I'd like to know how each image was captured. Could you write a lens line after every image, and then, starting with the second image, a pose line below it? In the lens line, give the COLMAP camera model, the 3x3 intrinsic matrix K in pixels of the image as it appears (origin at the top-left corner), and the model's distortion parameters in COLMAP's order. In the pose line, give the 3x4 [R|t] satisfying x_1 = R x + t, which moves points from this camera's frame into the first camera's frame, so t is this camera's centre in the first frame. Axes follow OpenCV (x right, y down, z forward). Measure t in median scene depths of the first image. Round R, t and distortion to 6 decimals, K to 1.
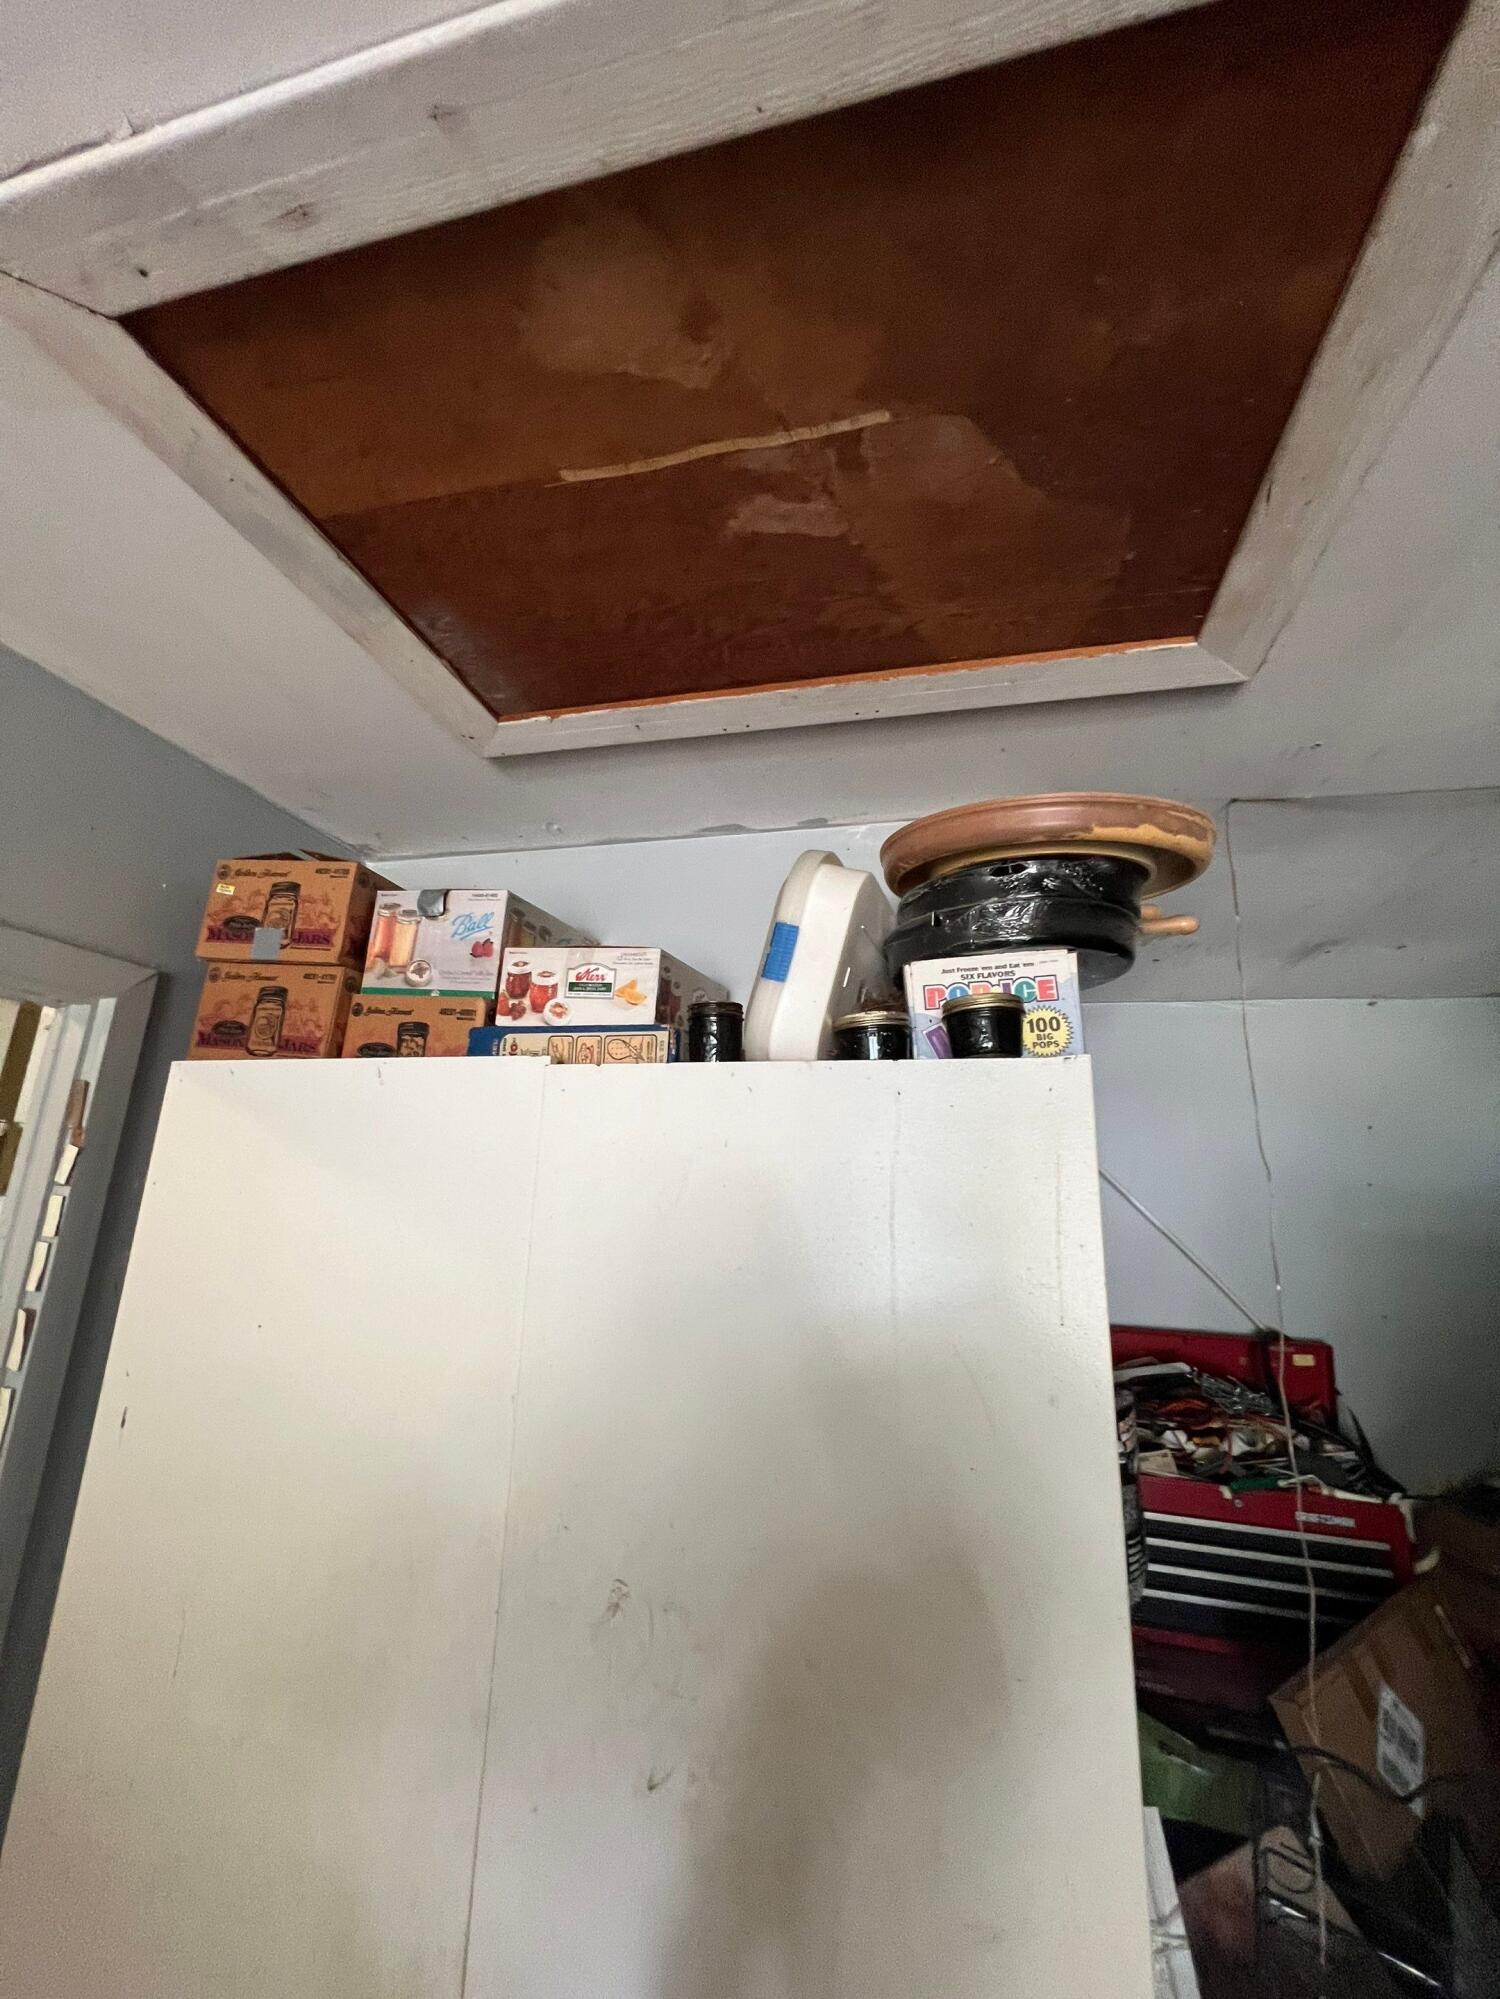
lens RADIAL K [[800.9, 0, 747.7], [0, 800.9, 999.5], [0, 0, 1]] dist [-0.001077, 0.000642]
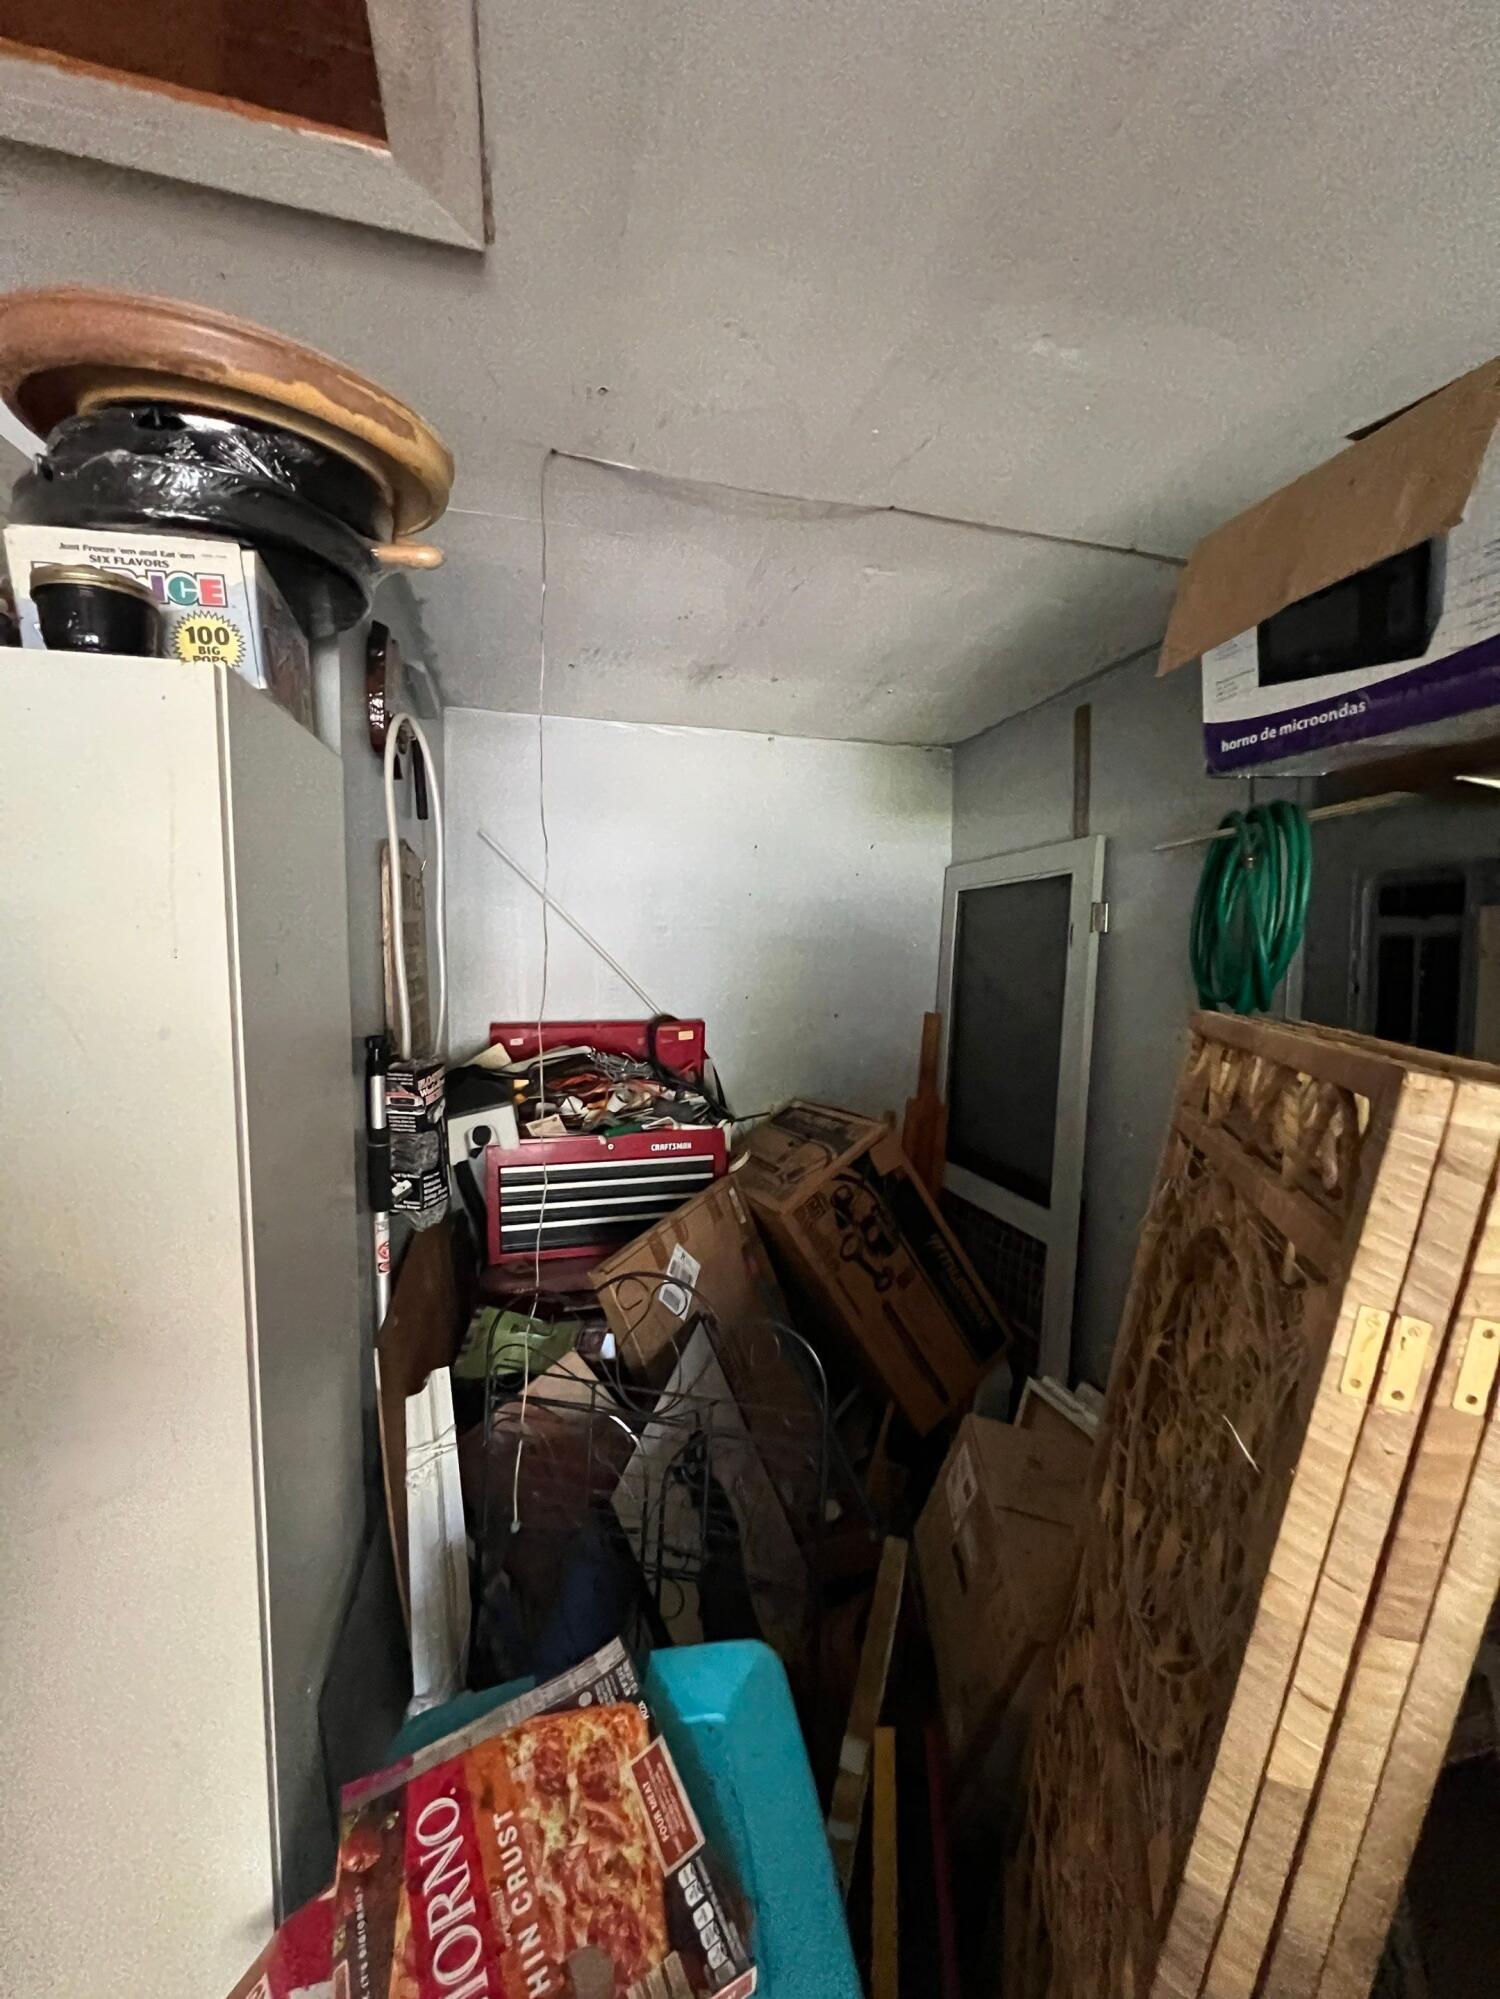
lens RADIAL K [[800.9, 0, 754.0], [0, 800.9, 999.0], [0, 0, 1]] dist [-0.001077, 0.000642]
pose [[0.863621, -0.067702, 0.499575, 0.212093], [-0.086382, 0.956415, 0.278942, 0.057140], [-0.496686, -0.284054, 0.820132, -0.044333]]
